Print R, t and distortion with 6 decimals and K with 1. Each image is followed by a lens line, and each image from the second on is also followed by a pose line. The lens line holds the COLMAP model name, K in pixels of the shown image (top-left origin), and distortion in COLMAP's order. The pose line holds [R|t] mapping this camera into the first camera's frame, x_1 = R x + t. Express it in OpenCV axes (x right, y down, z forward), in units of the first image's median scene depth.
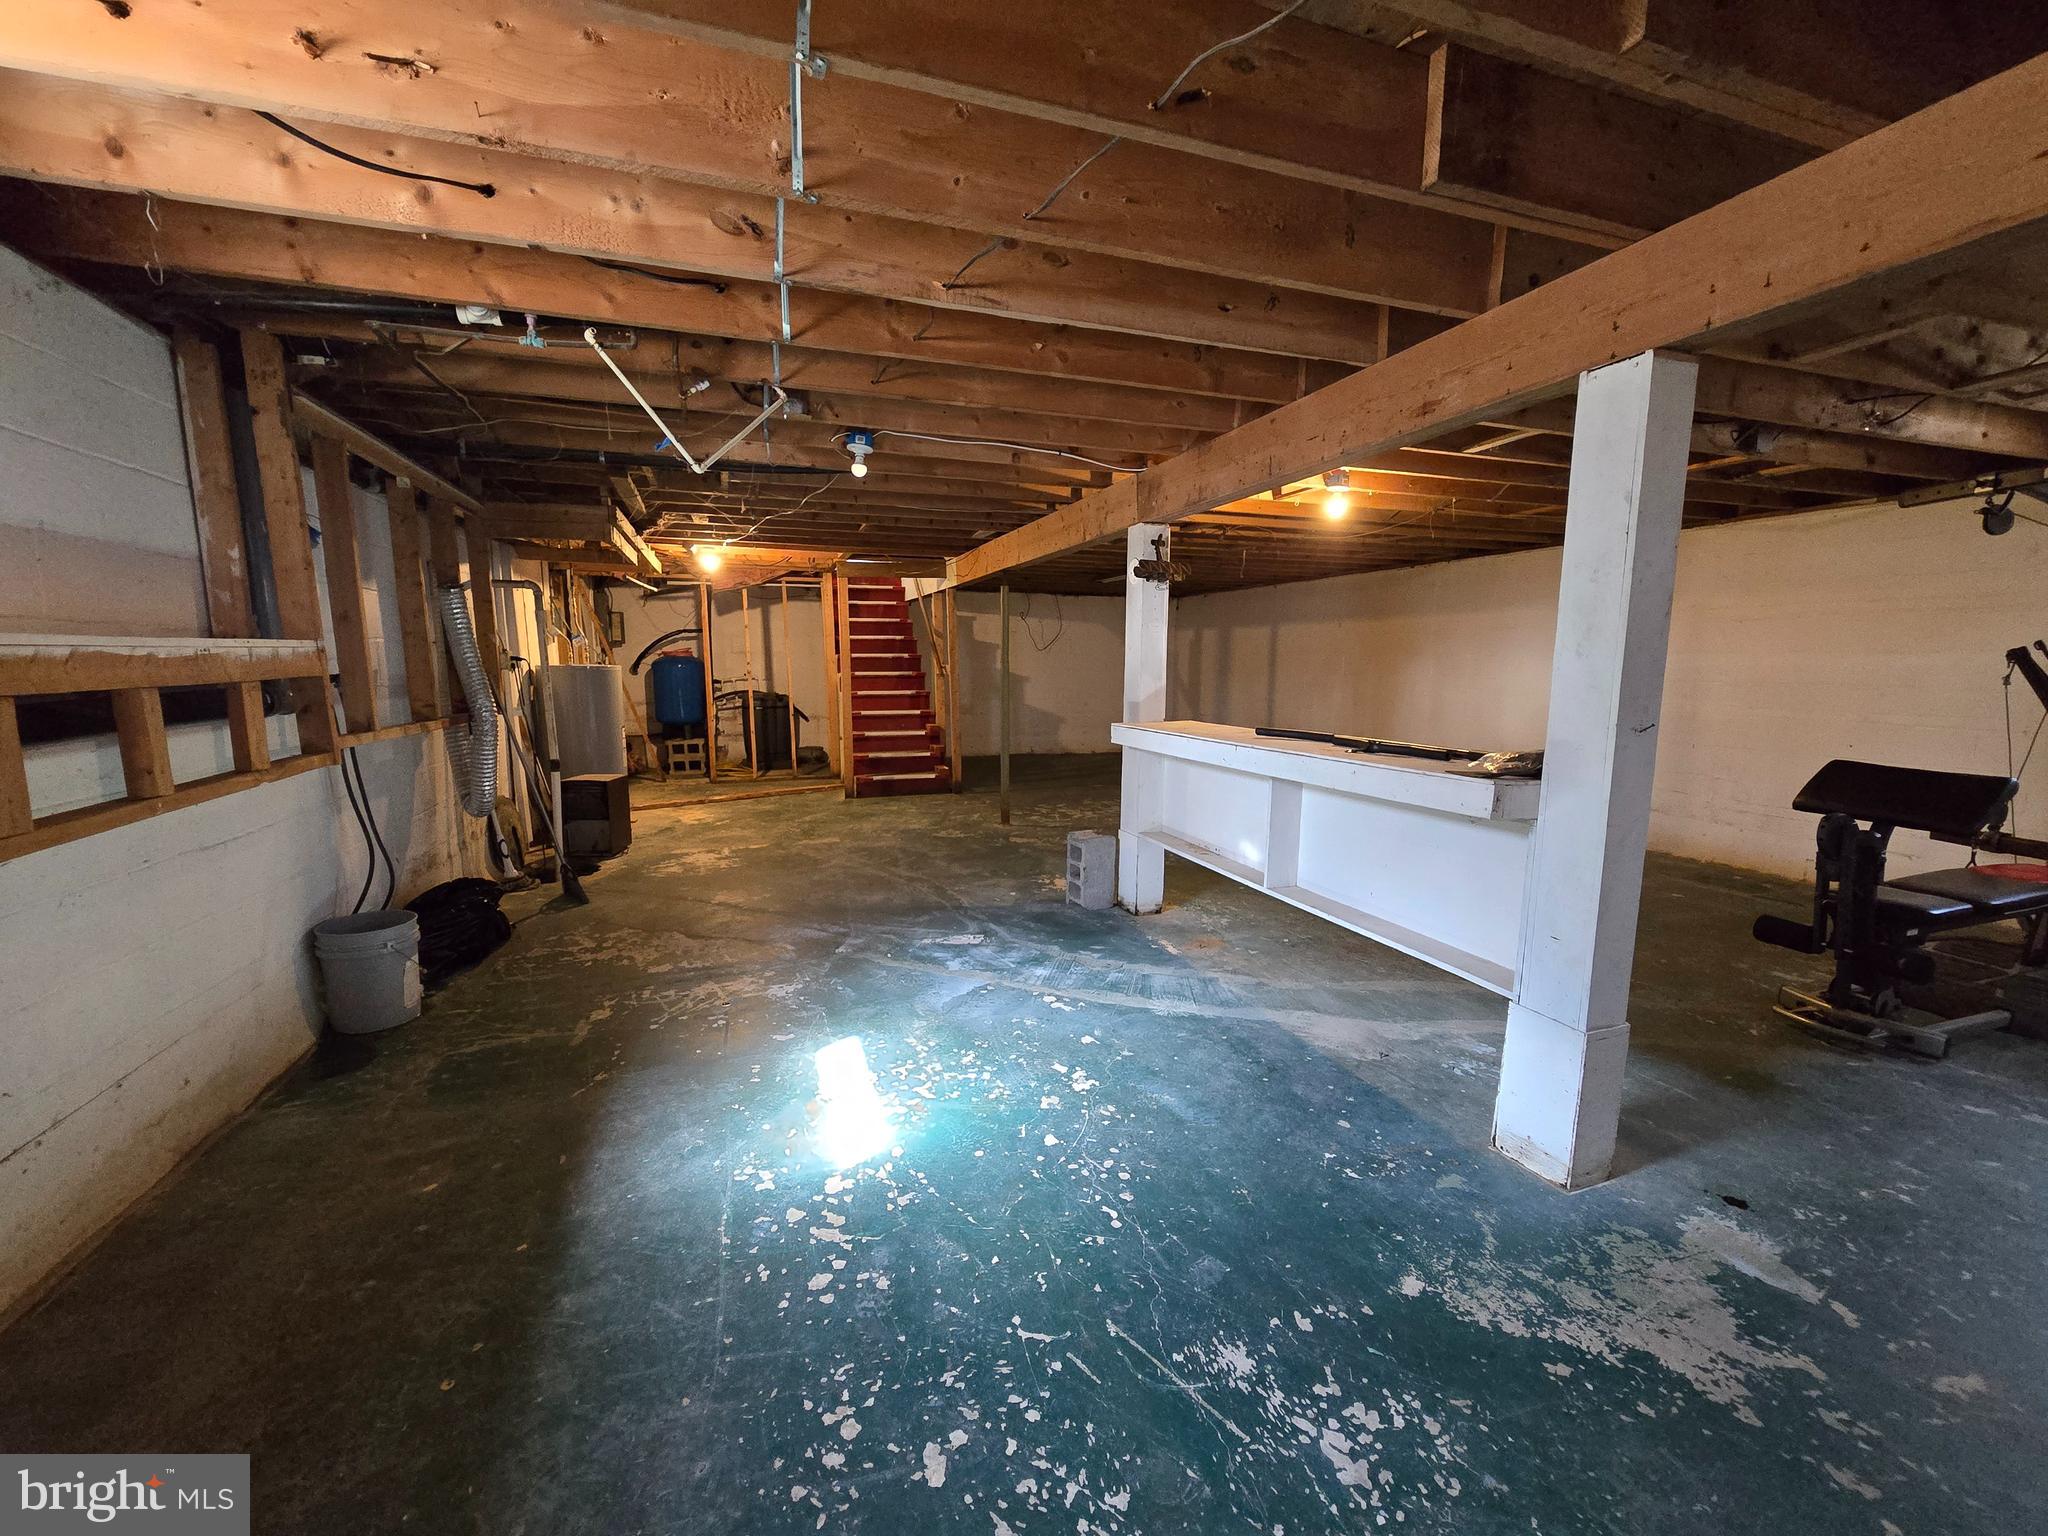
lens RADIAL K [[842.6, 0, 1023.5], [0, 842.6, 778.8], [0, 0, 1]] dist [-0.000718, -0.000681]
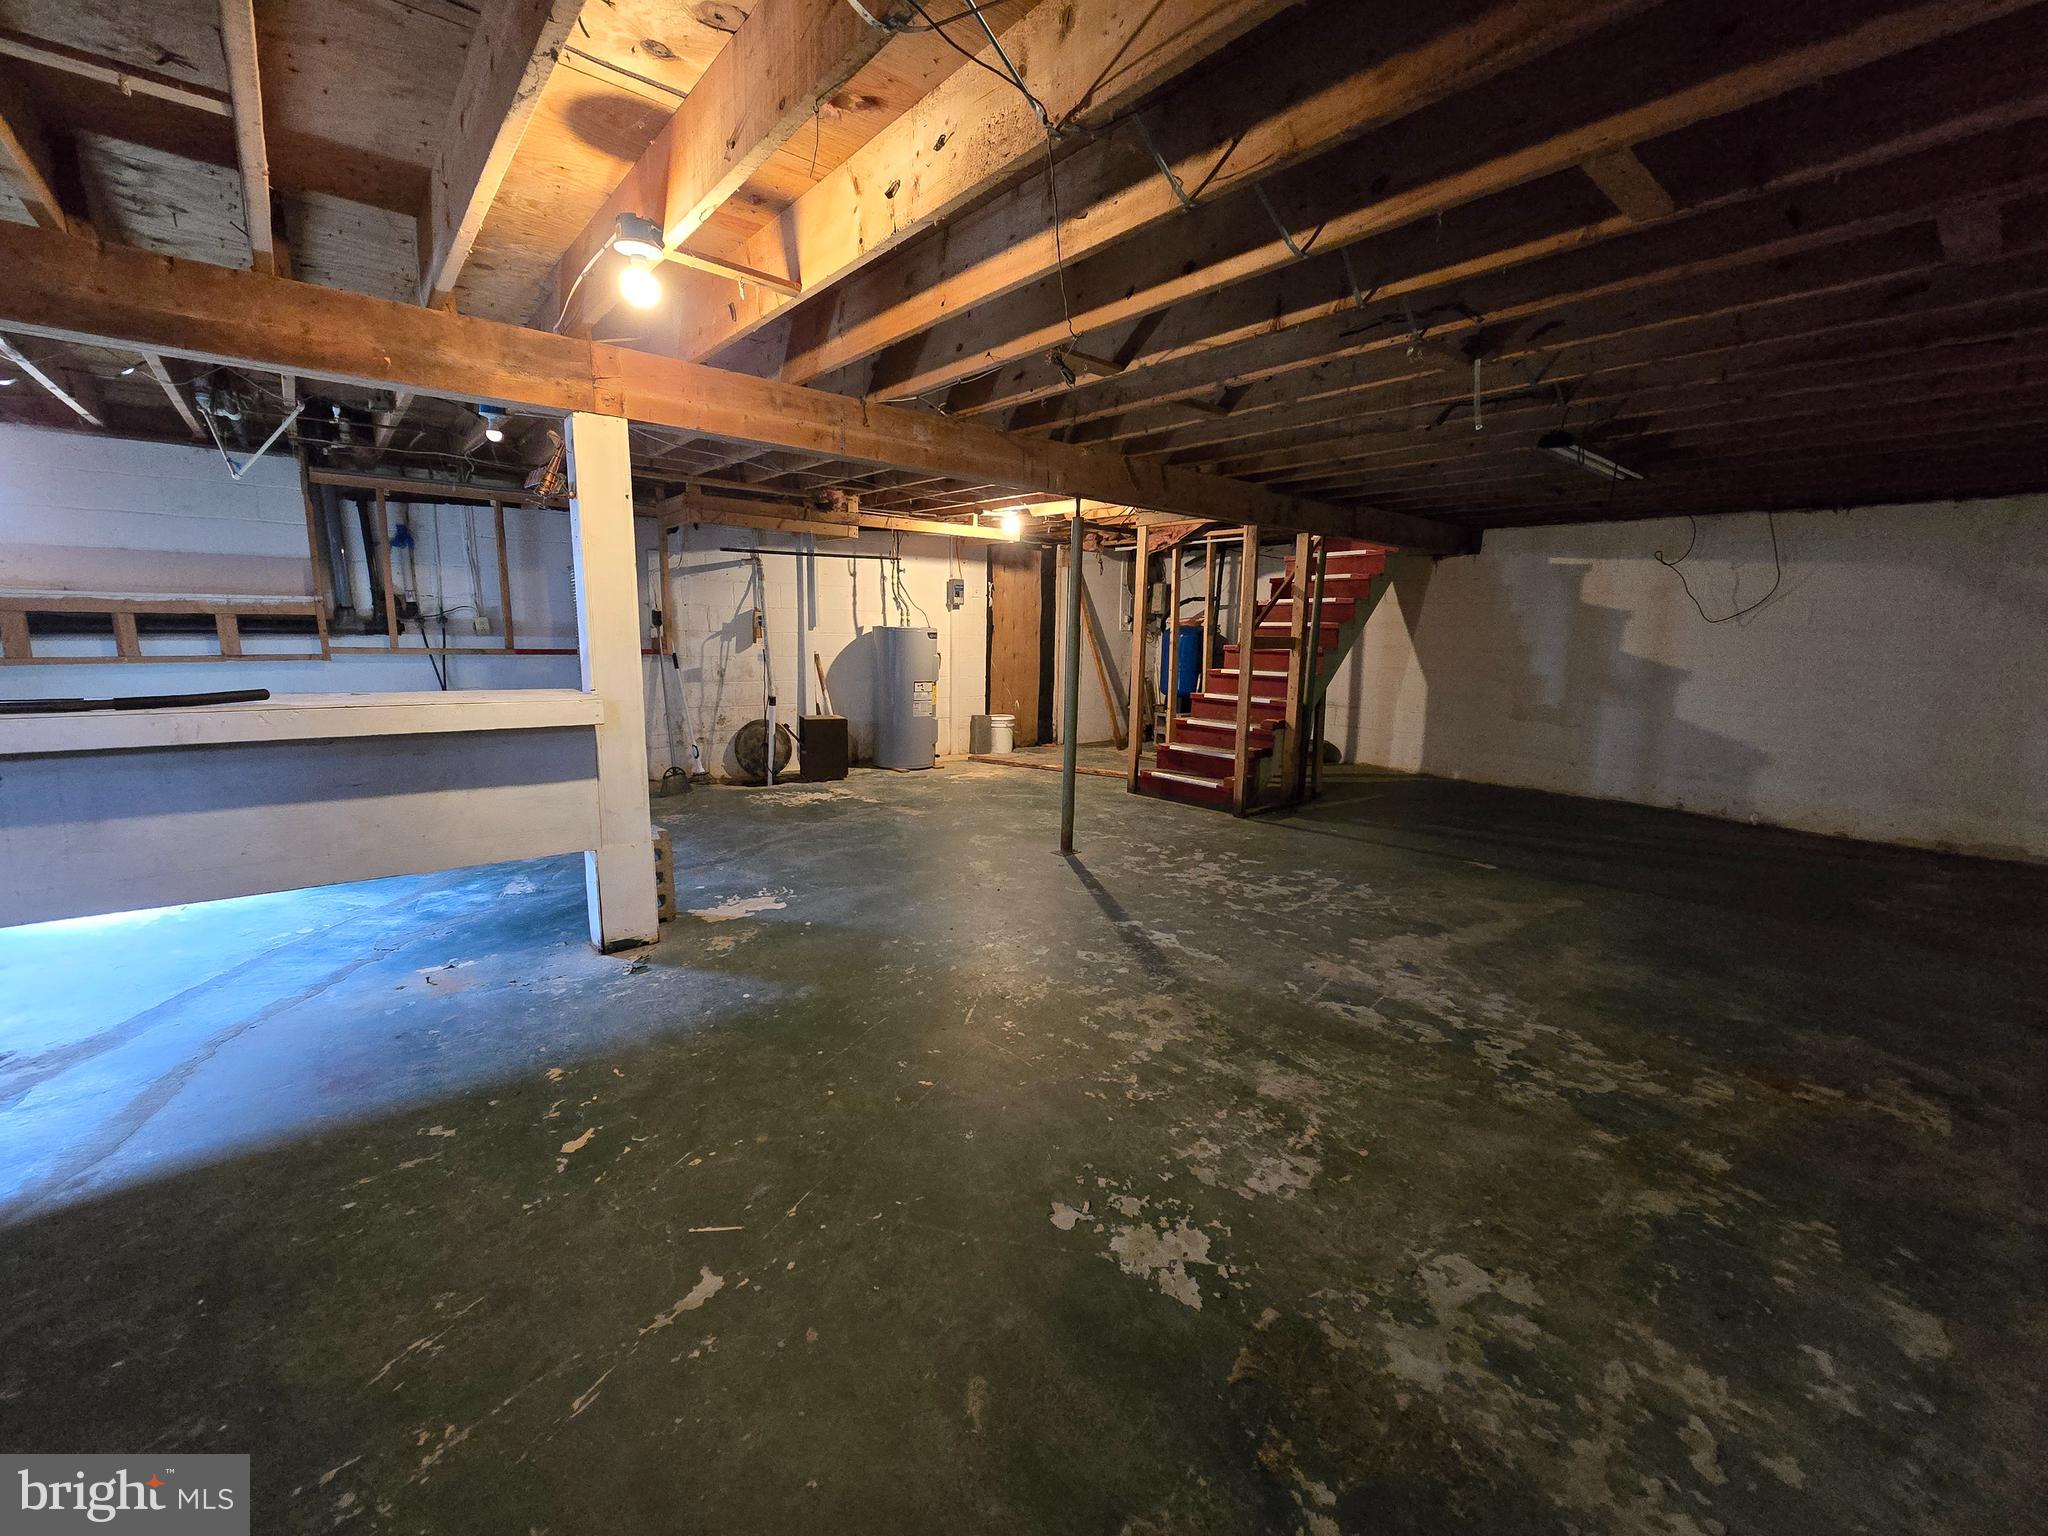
lens RADIAL K [[842.6, 0, 1020.2], [0, 842.6, 776.2], [0, 0, 1]] dist [-0.000718, -0.000681]
pose [[0.360291, 0.168467, -0.917502, 1.069828], [-0.152461, 0.980967, 0.120251, -0.156095], [0.920297, 0.096558, 0.379118, 1.181185]]
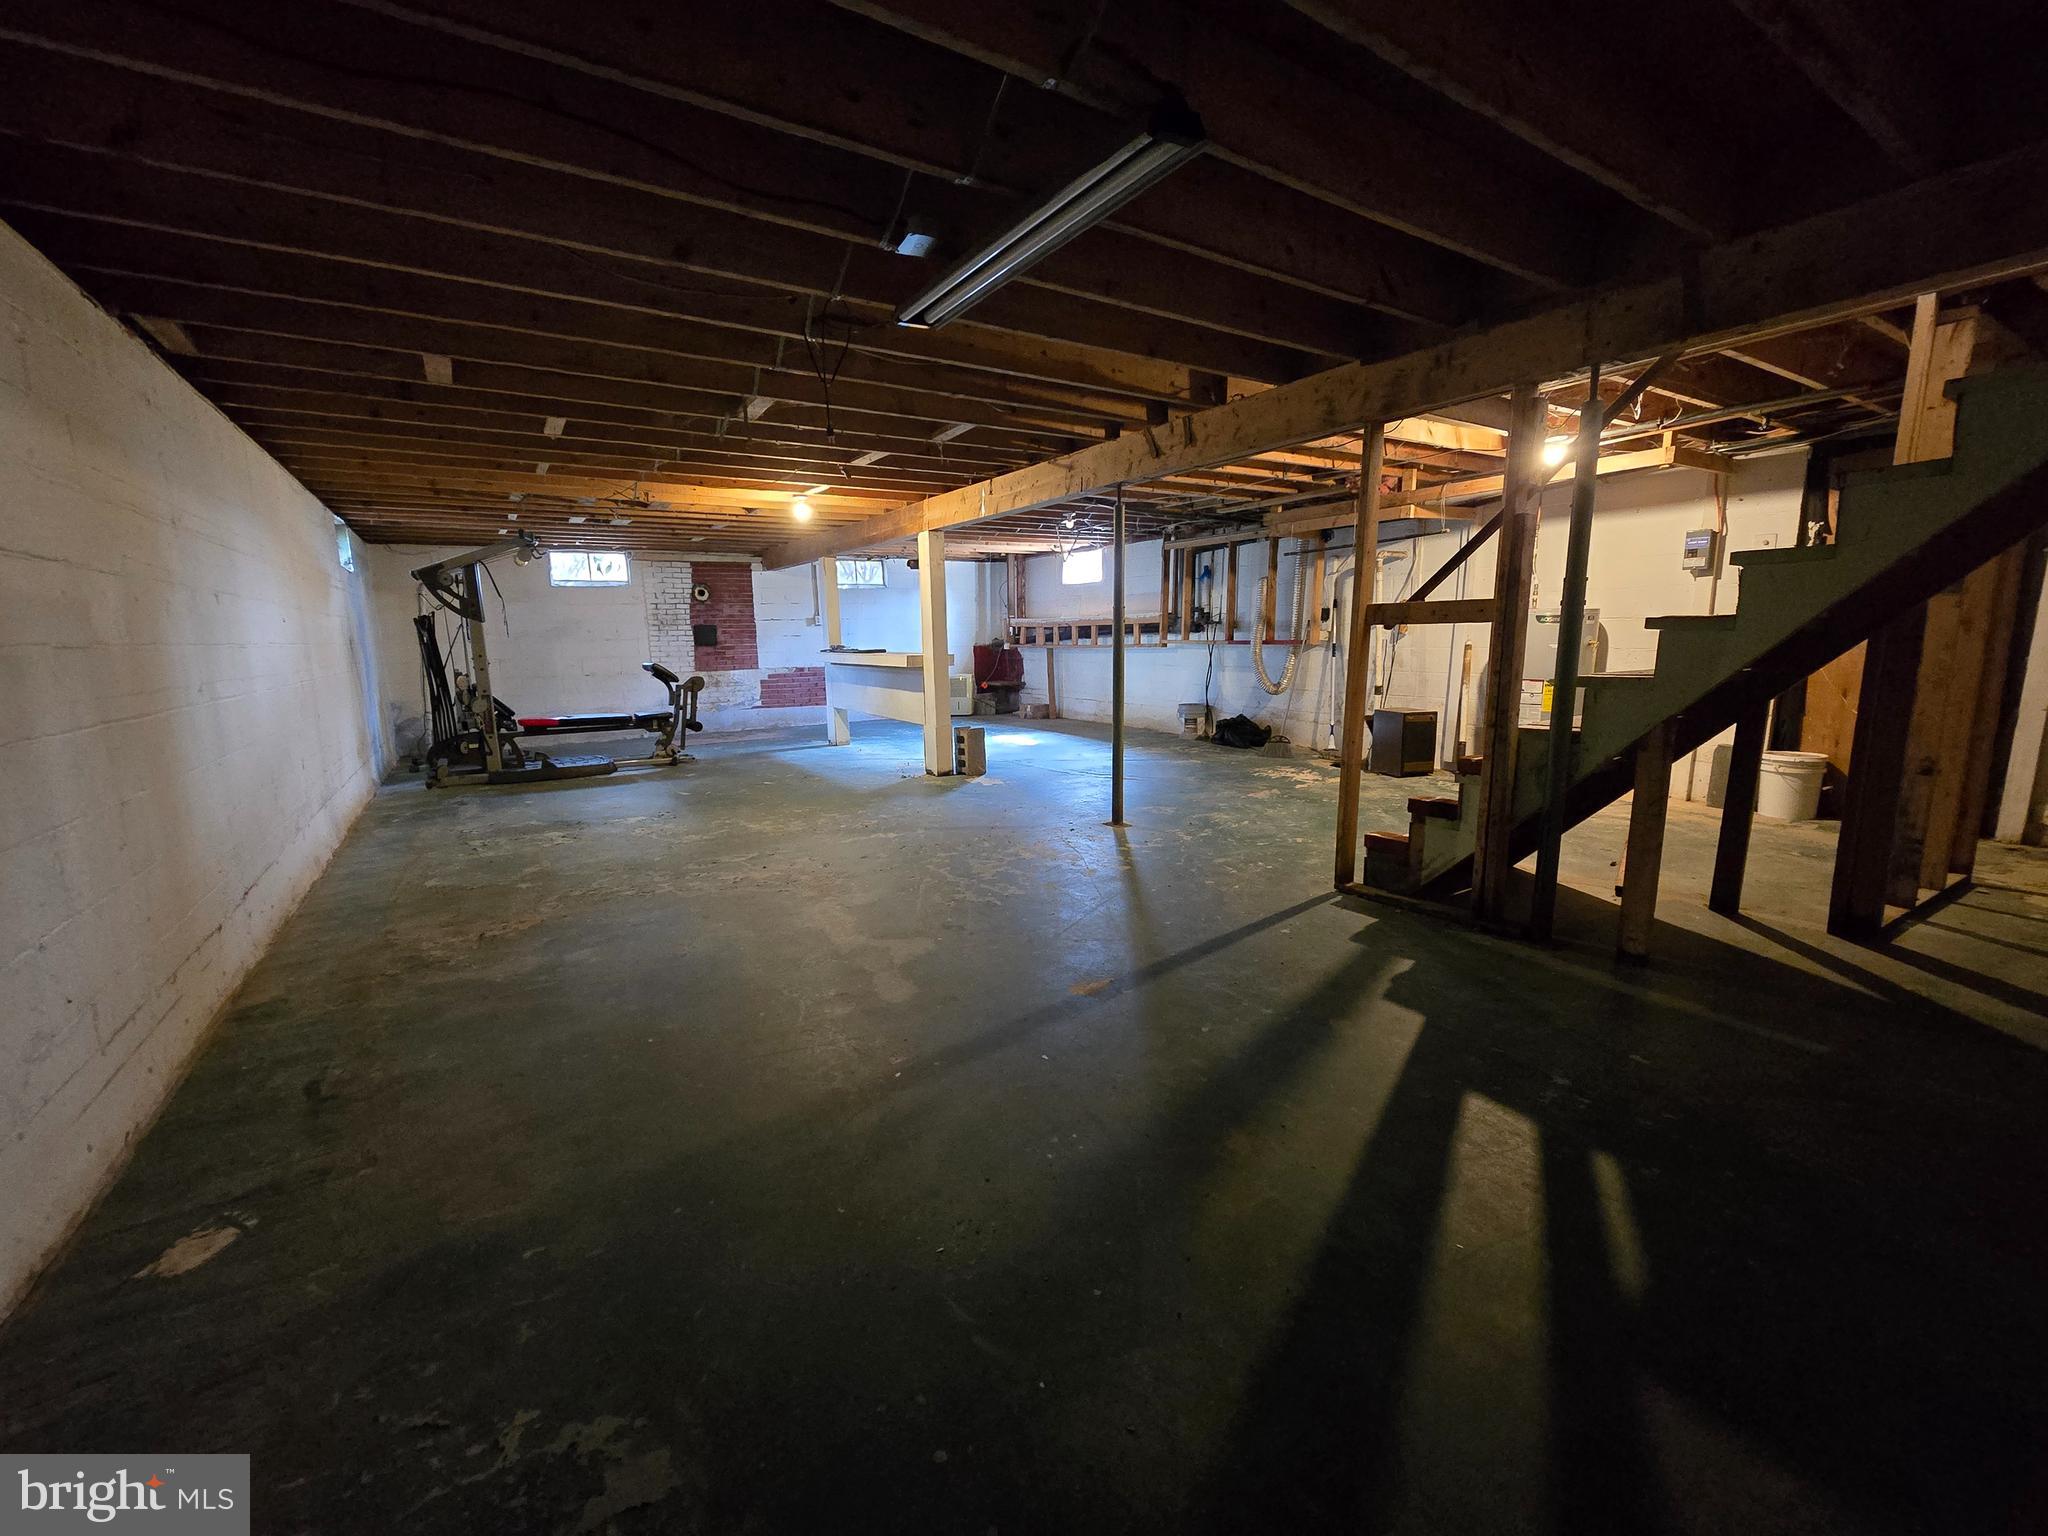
lens RADIAL K [[842.6, 0, 1021.3], [0, 842.6, 778.9], [0, 0, 1]] dist [-0.000718, -0.000681]
pose [[-0.970741, 0.054155, -0.233941, 0.436912], [-0.019794, 0.952876, 0.302713, -0.362435], [0.239310, 0.298487, -0.923924, 2.833334]]
